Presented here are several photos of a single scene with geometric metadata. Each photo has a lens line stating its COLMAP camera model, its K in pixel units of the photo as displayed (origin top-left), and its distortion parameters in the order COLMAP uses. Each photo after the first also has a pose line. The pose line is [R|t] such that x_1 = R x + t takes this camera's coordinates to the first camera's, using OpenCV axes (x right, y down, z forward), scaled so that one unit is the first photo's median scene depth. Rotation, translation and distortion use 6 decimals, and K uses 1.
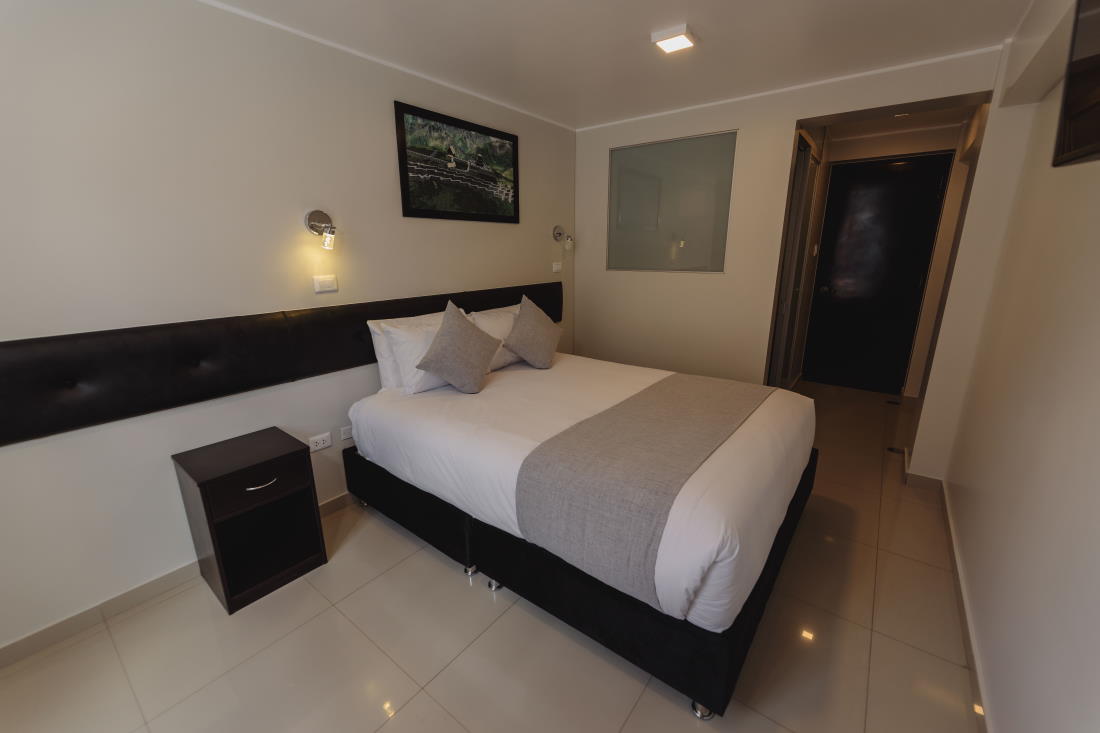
lens RADIAL K [[440.1, 0, 550.0], [0, 440.1, 366.5], [0, 0, 1]] dist [-0.000957, -0.000213]
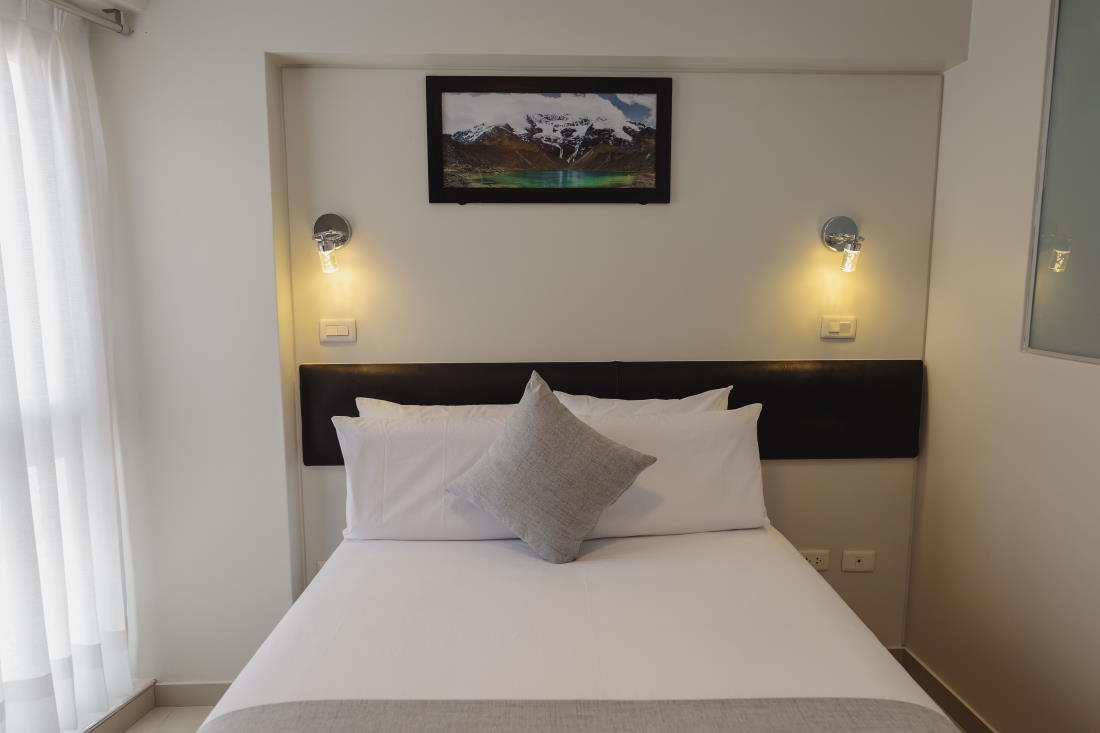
lens RADIAL K [[707.6, 0, 550.0], [0, 707.6, 366.5], [0, 0, 1]] dist [0.000231, 0.000013]
pose [[0.639693, 0.097625, -0.762405, 0.380456], [-0.194201, 0.980248, -0.037423, -0.149759], [0.743693, 0.171999, 0.646017, 0.583743]]
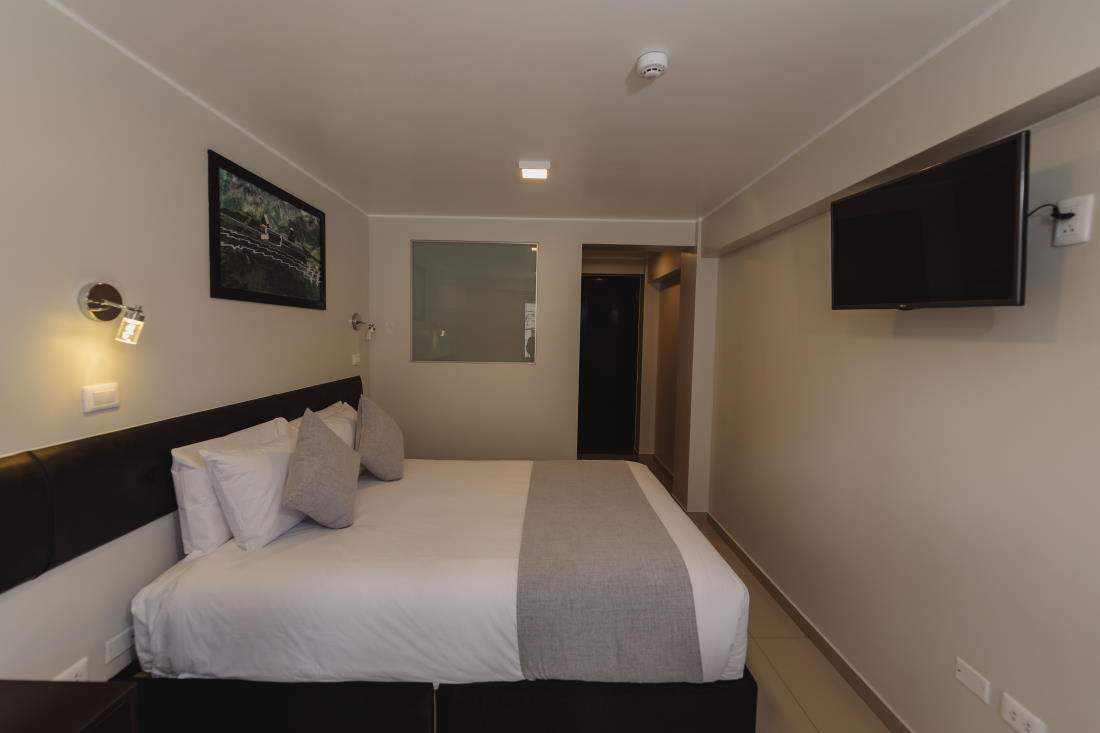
lens RADIAL K [[469.3, 0, 550.0], [0, 469.3, 366.5], [0, 0, 1]] dist [-0.000478, -0.000006]
pose [[0.786031, -0.023124, 0.617754, -0.359251], [0.140093, 0.979965, -0.141572, -0.042378], [-0.602103, 0.197823, 0.773523, 0.093657]]
